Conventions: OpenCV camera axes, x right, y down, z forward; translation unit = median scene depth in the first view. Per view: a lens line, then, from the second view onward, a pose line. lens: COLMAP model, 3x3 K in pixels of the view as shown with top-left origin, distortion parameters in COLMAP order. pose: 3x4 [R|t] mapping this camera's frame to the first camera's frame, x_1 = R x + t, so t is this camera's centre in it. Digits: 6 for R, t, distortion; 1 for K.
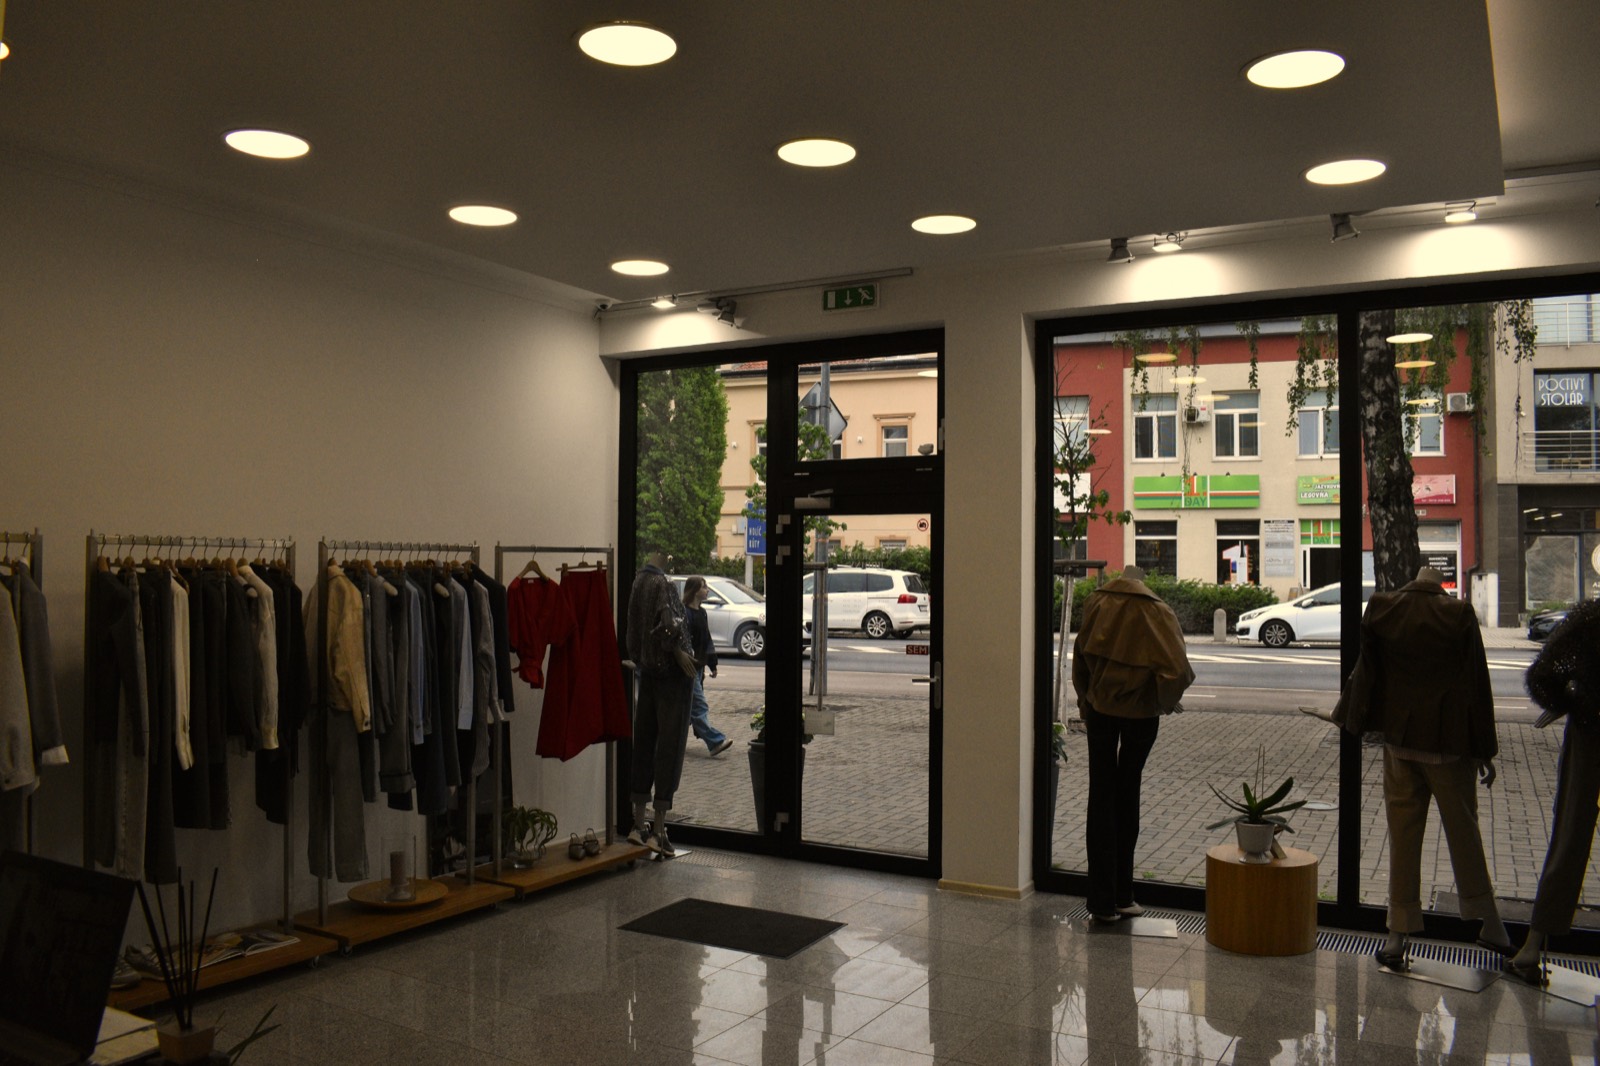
lens RADIAL K [[1257.2, 0, 800.0], [0, 1257.2, 533.0], [0, 0, 1]] dist [-0.007936, -0.007312]
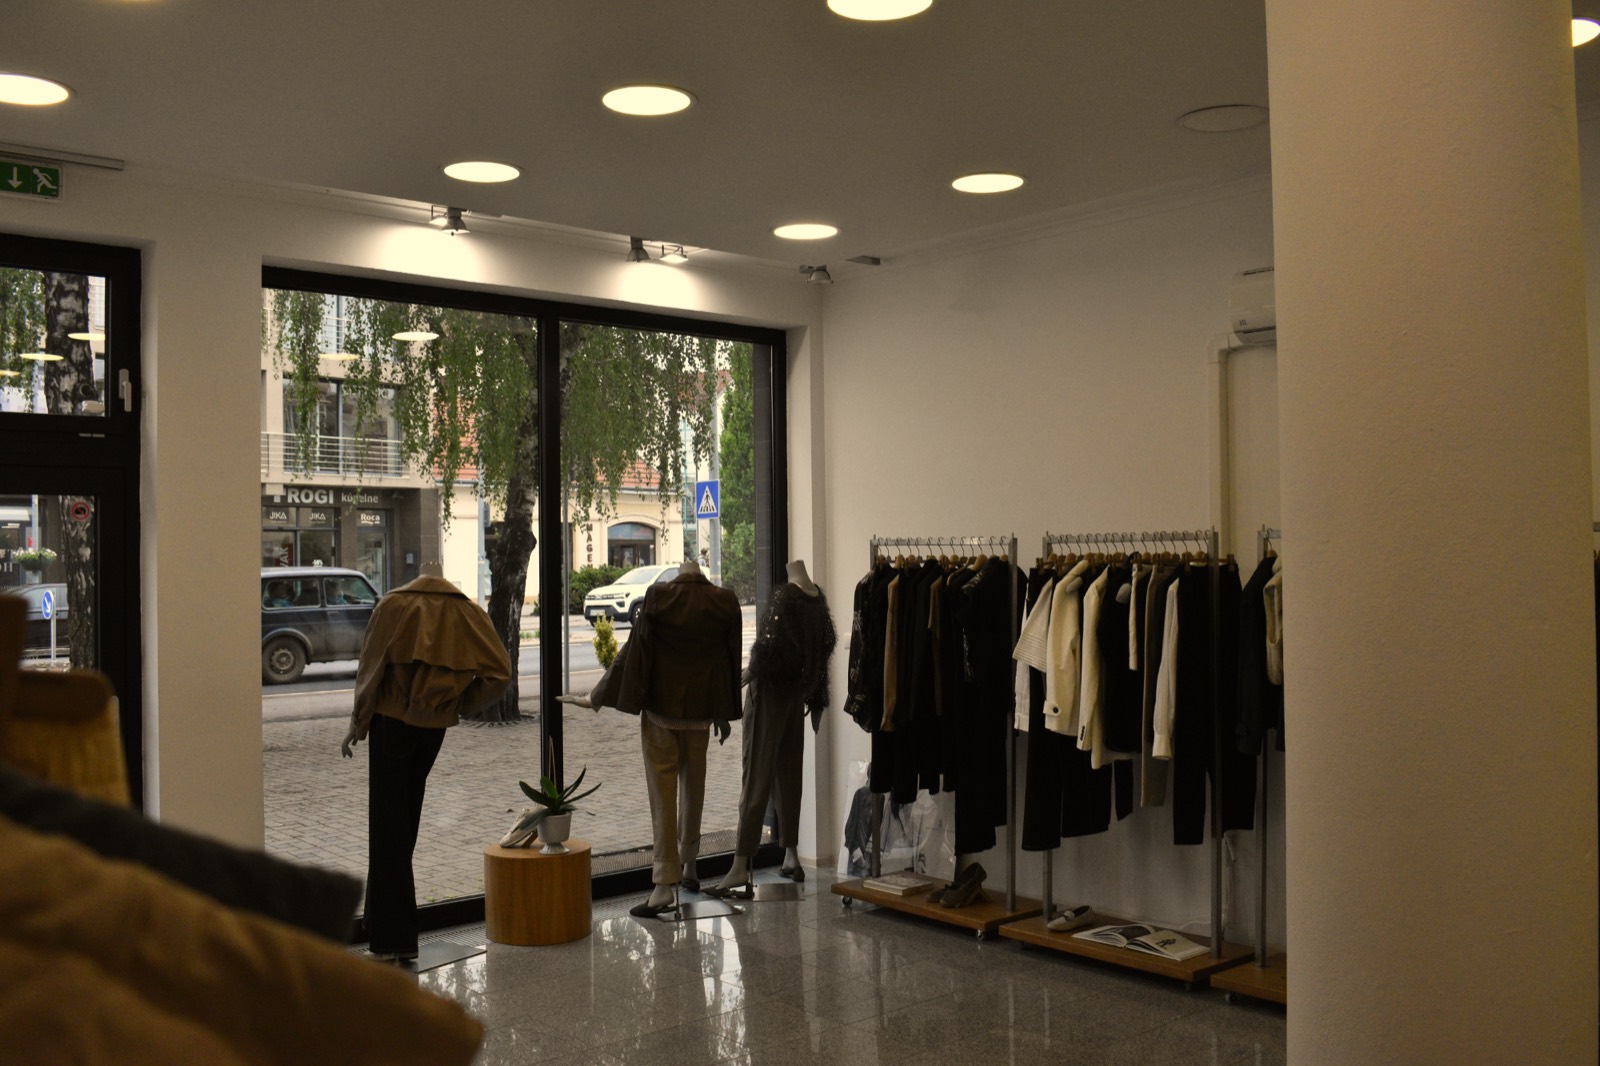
lens RADIAL K [[1512.6, 0, 800.0], [0, 1512.6, 533.0], [0, 0, 1]] dist [-0.007230, -0.000899]
pose [[0.363155, 0.010095, 0.931674, -0.687868], [-0.013562, 0.999893, -0.005548, 0.006808], [-0.931630, -0.010620, 0.363253, 0.360232]]
